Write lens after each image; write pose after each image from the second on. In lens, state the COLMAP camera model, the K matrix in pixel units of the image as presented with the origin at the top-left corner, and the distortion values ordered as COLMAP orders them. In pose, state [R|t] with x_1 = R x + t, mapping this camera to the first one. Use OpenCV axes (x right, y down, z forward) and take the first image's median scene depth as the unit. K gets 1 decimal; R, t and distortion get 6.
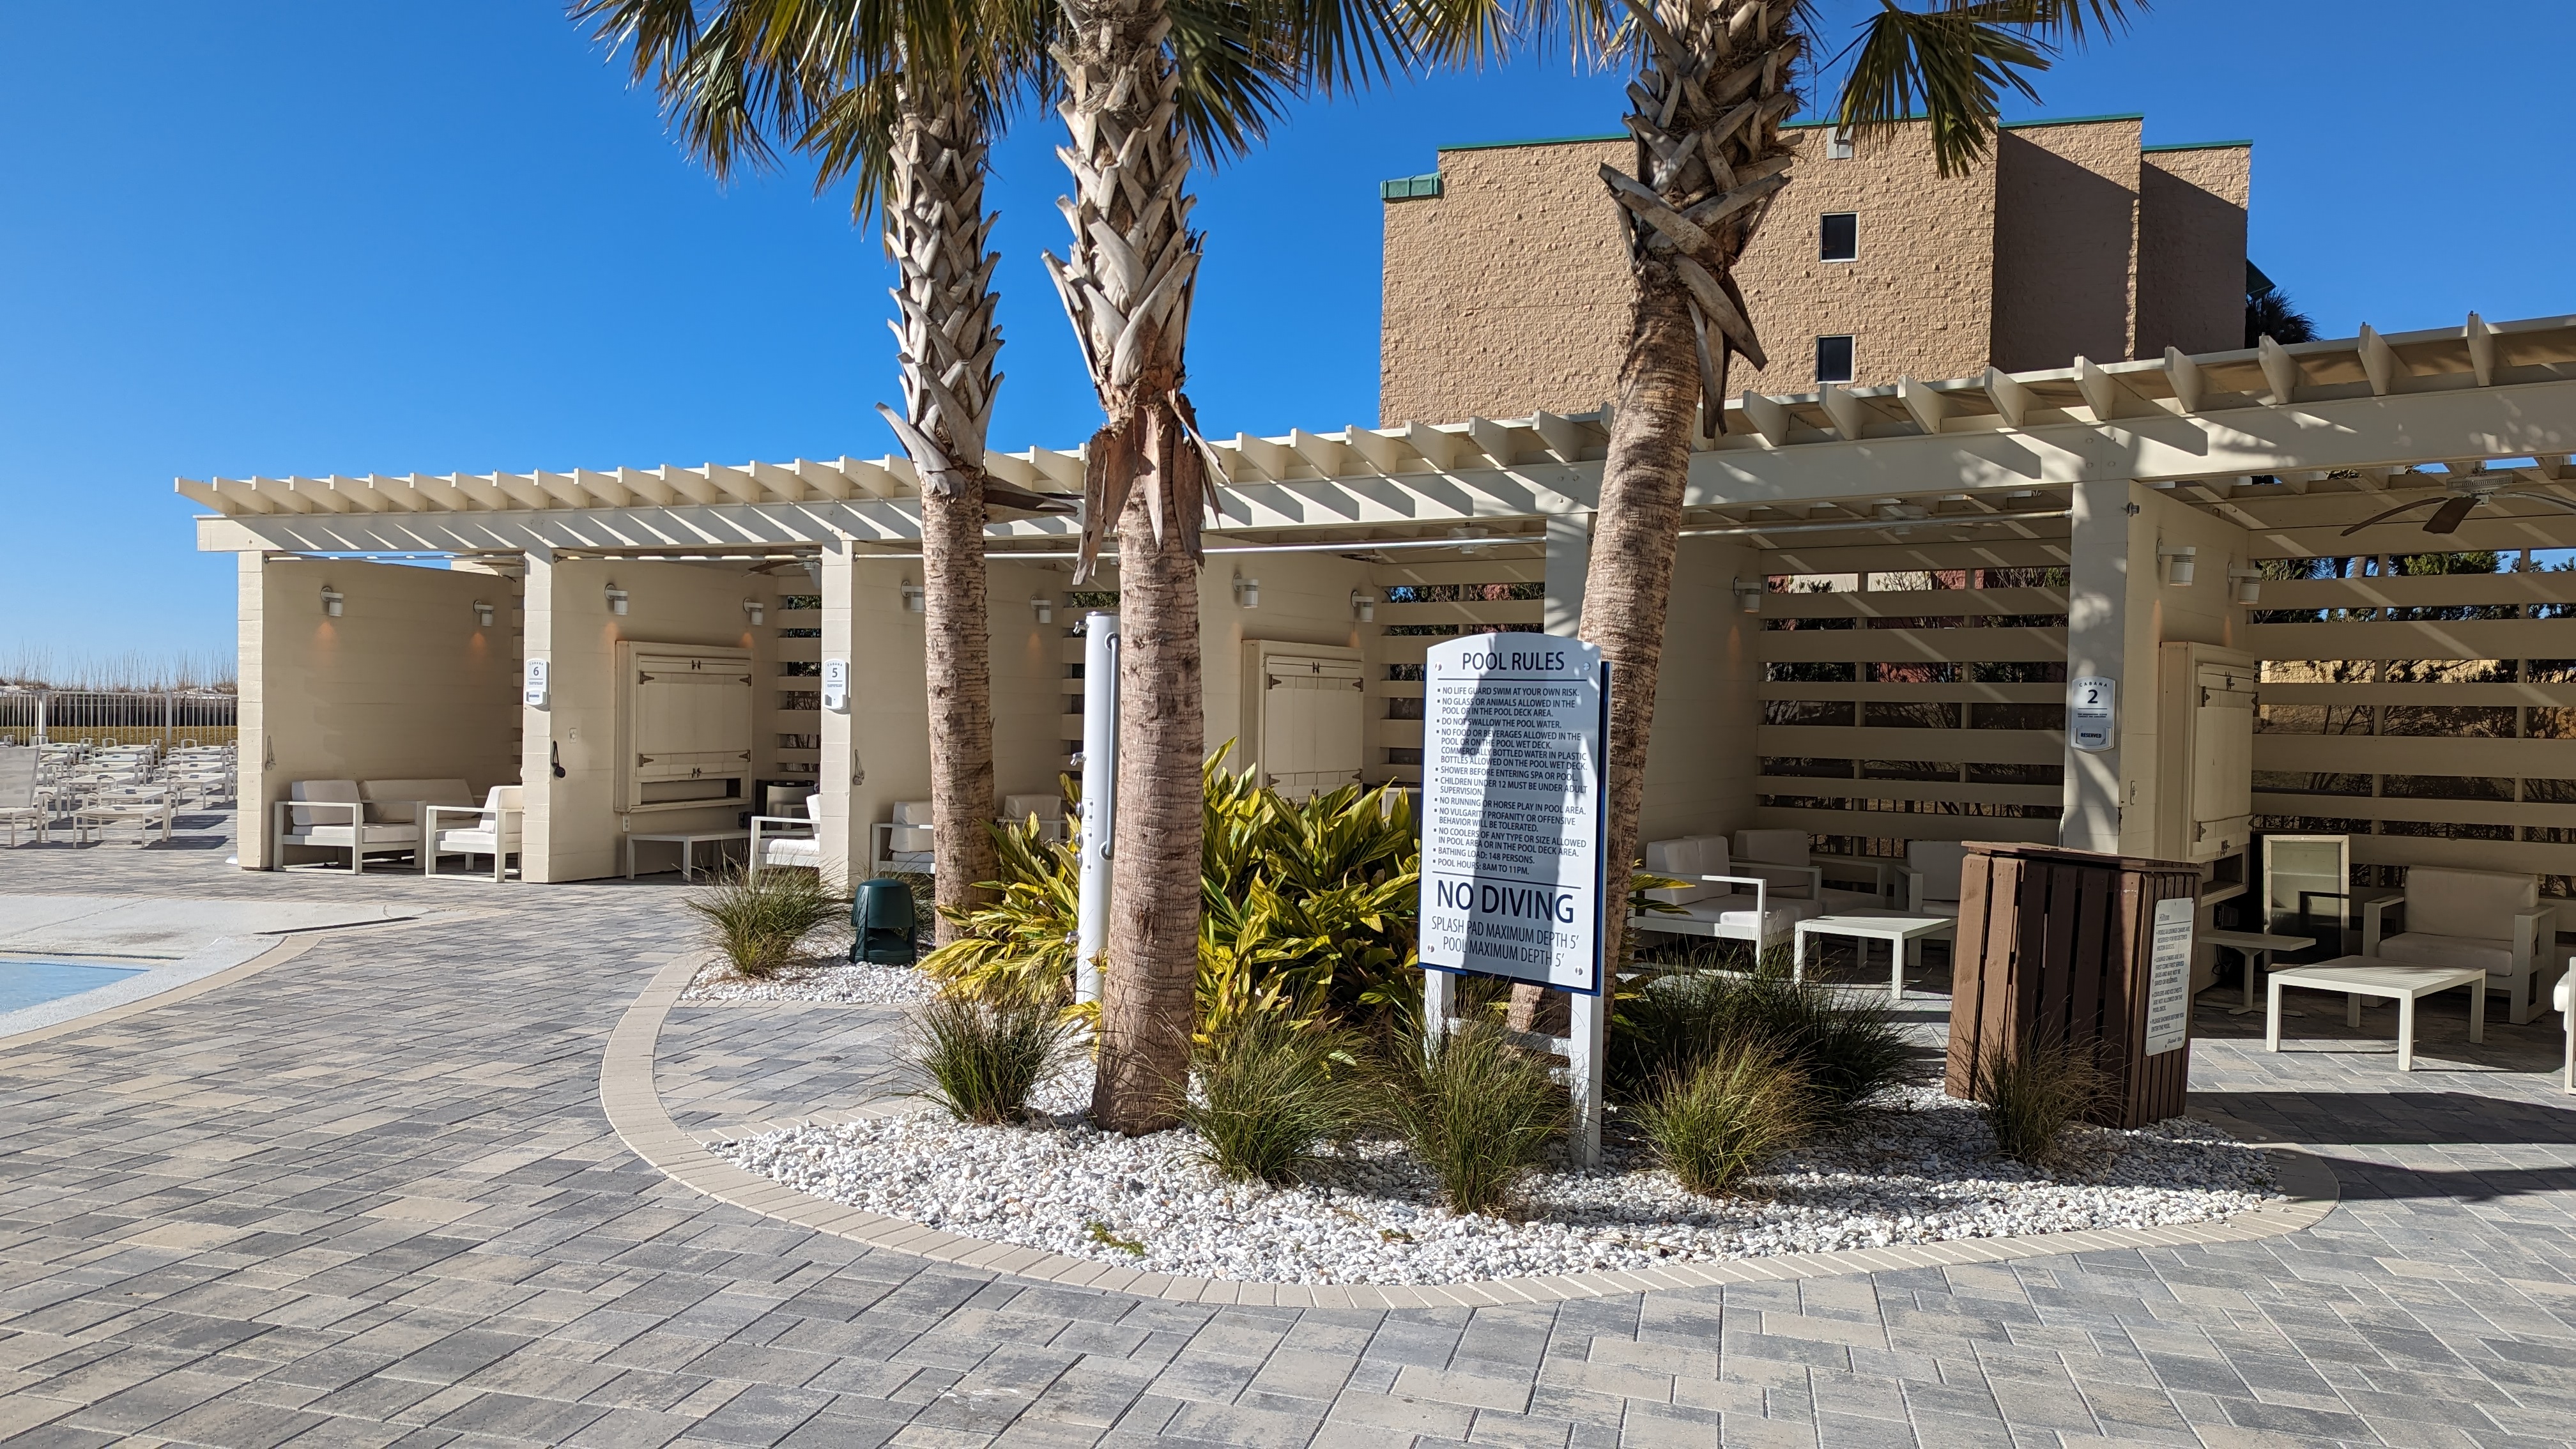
lens RADIAL K [[1805.2, 0, 1255.0], [0, 1805.2, 743.1], [0, 0, 1]] dist [0.093898, -0.106820]
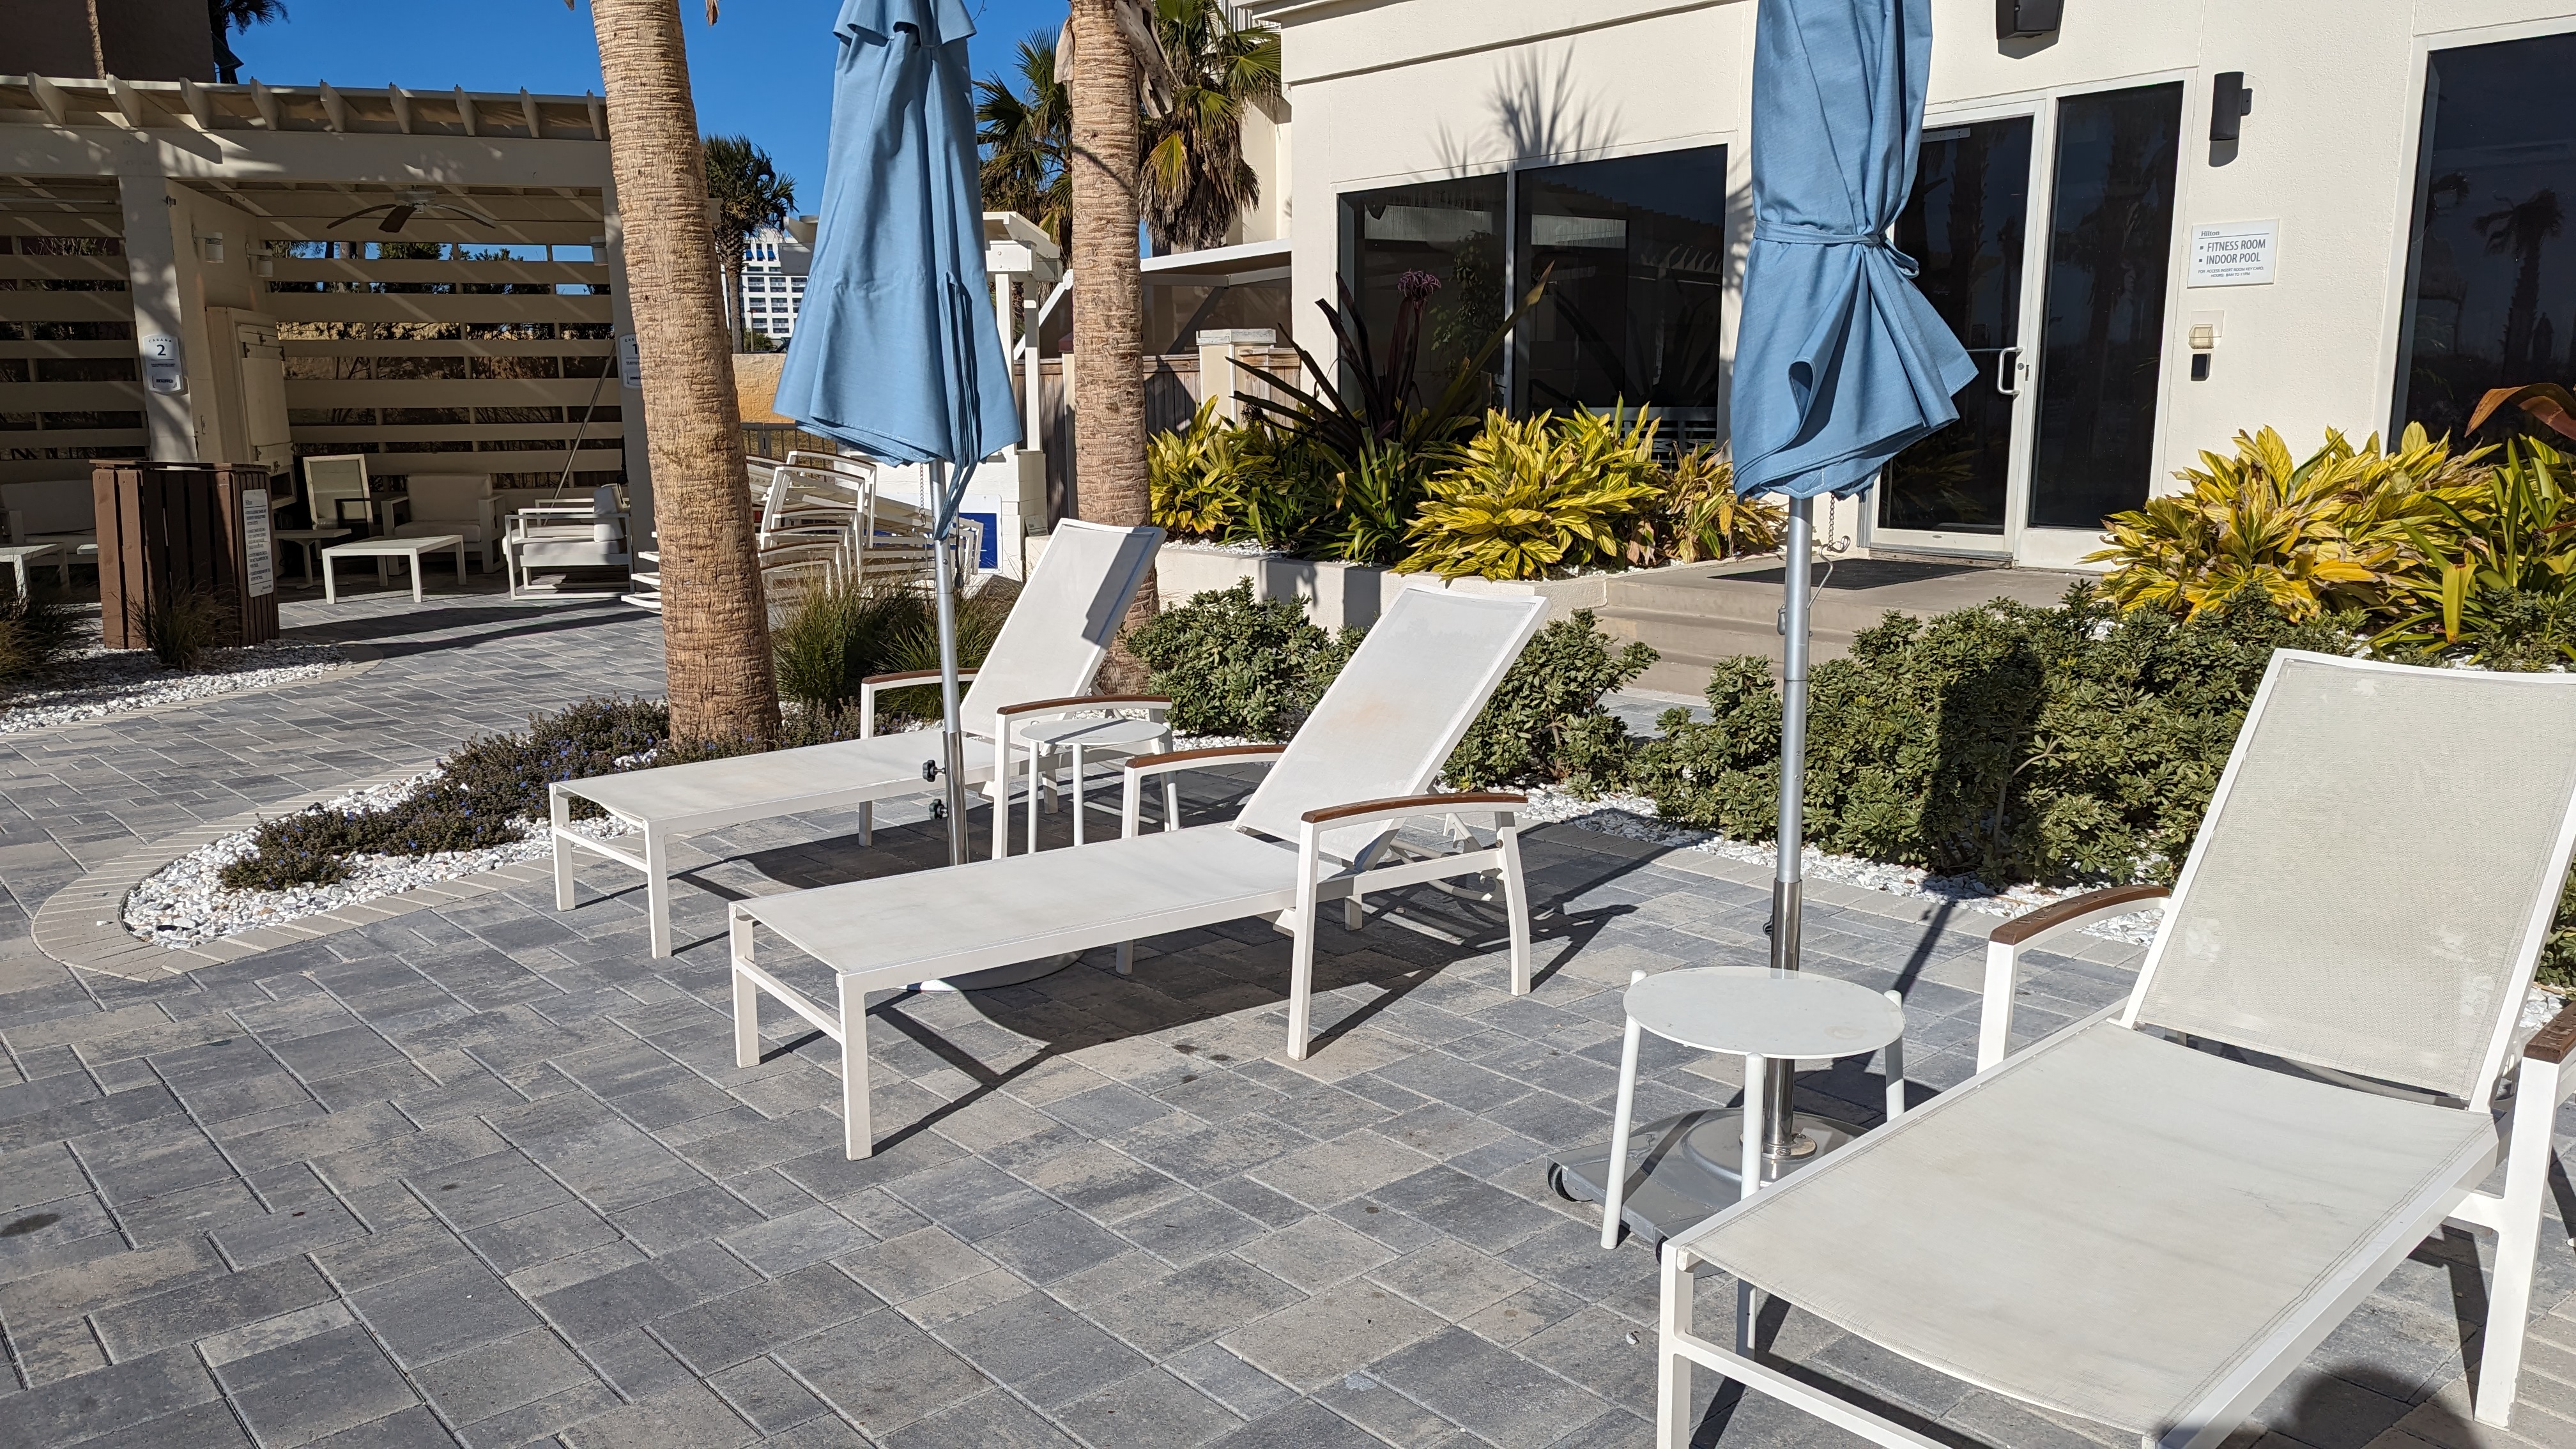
lens RADIAL K [[1805.2, 0, 1255.0], [0, 1805.2, 743.1], [0, 0, 1]] dist [0.093898, -0.106820]
pose [[0.554881, -0.183195, 0.811509, -0.200273], [0.033889, 0.979621, 0.197974, 0.013771], [-0.831239, -0.082351, 0.549782, -0.344281]]
